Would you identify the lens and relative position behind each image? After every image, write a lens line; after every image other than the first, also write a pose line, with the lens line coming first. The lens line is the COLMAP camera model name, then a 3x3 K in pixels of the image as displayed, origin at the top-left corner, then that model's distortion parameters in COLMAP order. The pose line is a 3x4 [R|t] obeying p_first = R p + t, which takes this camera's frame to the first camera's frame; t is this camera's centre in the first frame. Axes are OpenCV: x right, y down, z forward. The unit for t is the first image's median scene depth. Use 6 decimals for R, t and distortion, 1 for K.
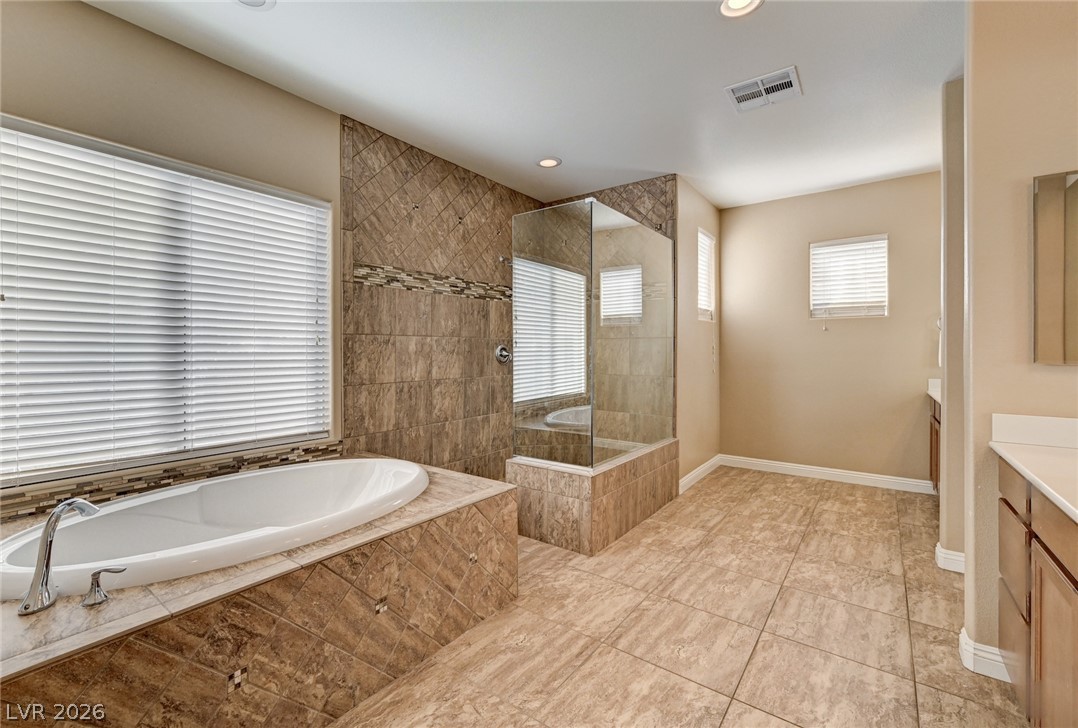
lens RADIAL K [[456.2, 0, 538.5], [0, 456.2, 353.5], [0, 0, 1]] dist [0.001559, -0.000028]
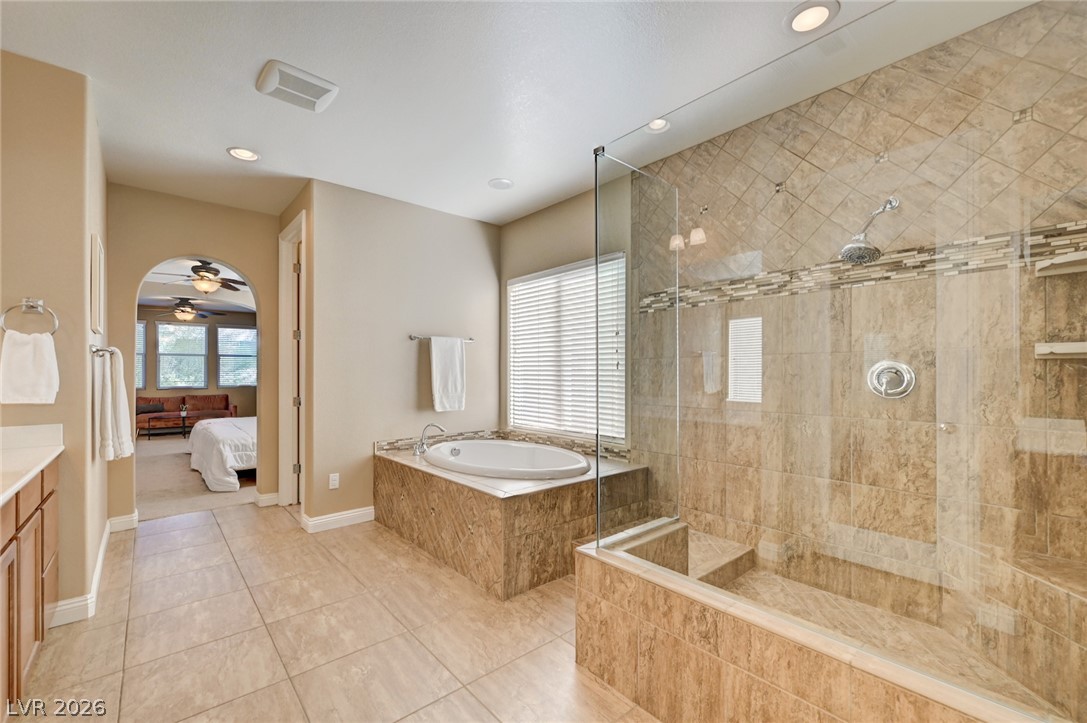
lens RADIAL K [[443.0, 0, 520.4], [0, 443.0, 376.1], [0, 0, 1]] dist [0.000272, 0.000178]
pose [[-0.223568, 0.008016, -0.974655, 0.709800], [-0.004252, 0.999949, 0.009199, -0.008339], [0.974679, 0.006201, -0.223523, 0.934759]]
